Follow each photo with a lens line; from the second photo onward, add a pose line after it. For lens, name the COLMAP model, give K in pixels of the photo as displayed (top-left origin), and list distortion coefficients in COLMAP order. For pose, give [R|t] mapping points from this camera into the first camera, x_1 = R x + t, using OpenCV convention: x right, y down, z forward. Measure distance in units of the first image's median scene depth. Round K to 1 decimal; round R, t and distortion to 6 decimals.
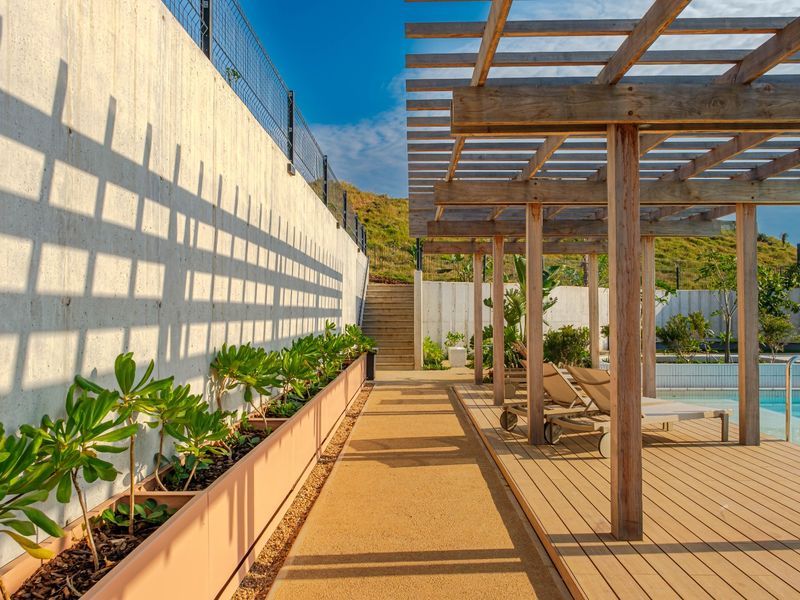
lens RADIAL K [[649.9, 0, 401.3], [0, 649.9, 303.5], [0, 0, 1]] dist [0.002378, 0.000092]
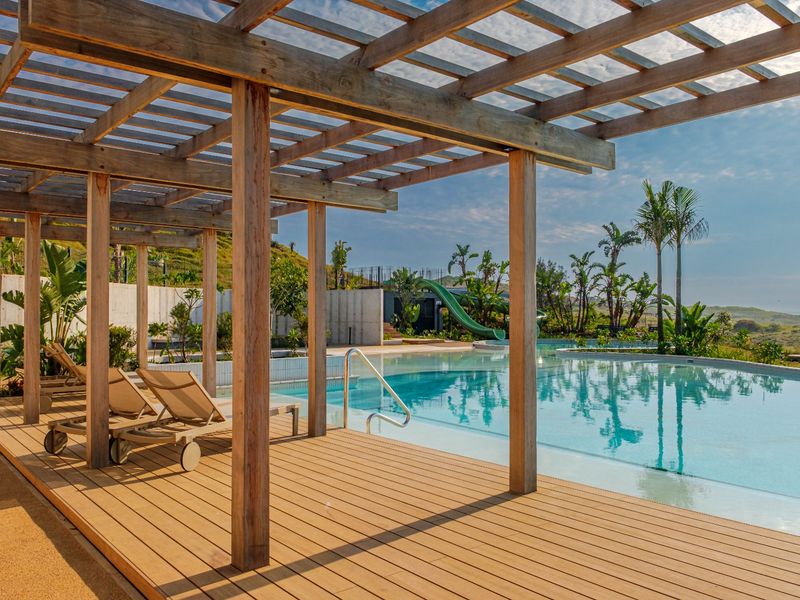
lens RADIAL K [[649.9, 0, 401.3], [0, 649.9, 303.5], [0, 0, 1]] dist [0.002378, 0.000092]
pose [[0.761215, 0.010209, 0.648419, -0.040691], [-0.010405, 0.999940, -0.003529, 0.010135], [-0.648416, -0.004060, 0.761275, 0.144774]]
